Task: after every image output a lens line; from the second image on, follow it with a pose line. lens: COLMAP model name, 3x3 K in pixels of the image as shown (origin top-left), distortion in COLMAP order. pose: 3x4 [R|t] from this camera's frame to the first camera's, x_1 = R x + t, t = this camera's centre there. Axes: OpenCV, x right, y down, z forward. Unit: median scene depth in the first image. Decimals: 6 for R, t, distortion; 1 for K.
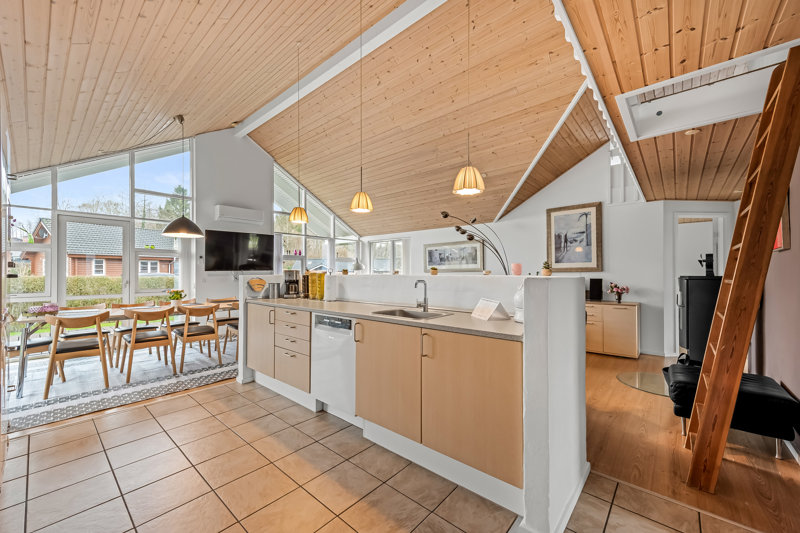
lens RADIAL K [[313.3, 0, 402.6], [0, 313.3, 270.3], [0, 0, 1]] dist [0.011923, -0.000509]
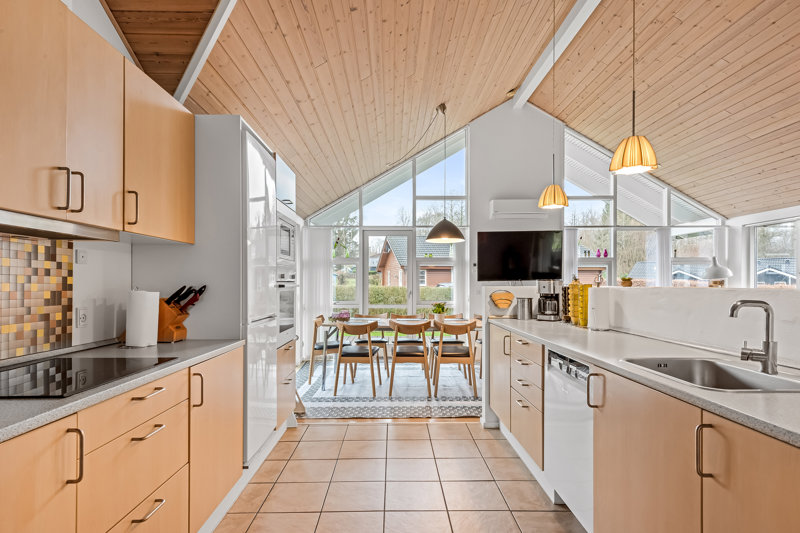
lens RADIAL K [[423.1, 0, 398.2], [0, 423.1, 281.5], [0, 0, 1]] dist [0.021279, -0.000675]
pose [[0.662468, -0.002350, -0.749086, 0.116832], [0.004975, 0.999987, 0.001262, 0.001138], [0.749074, -0.004563, 0.662471, 0.143484]]
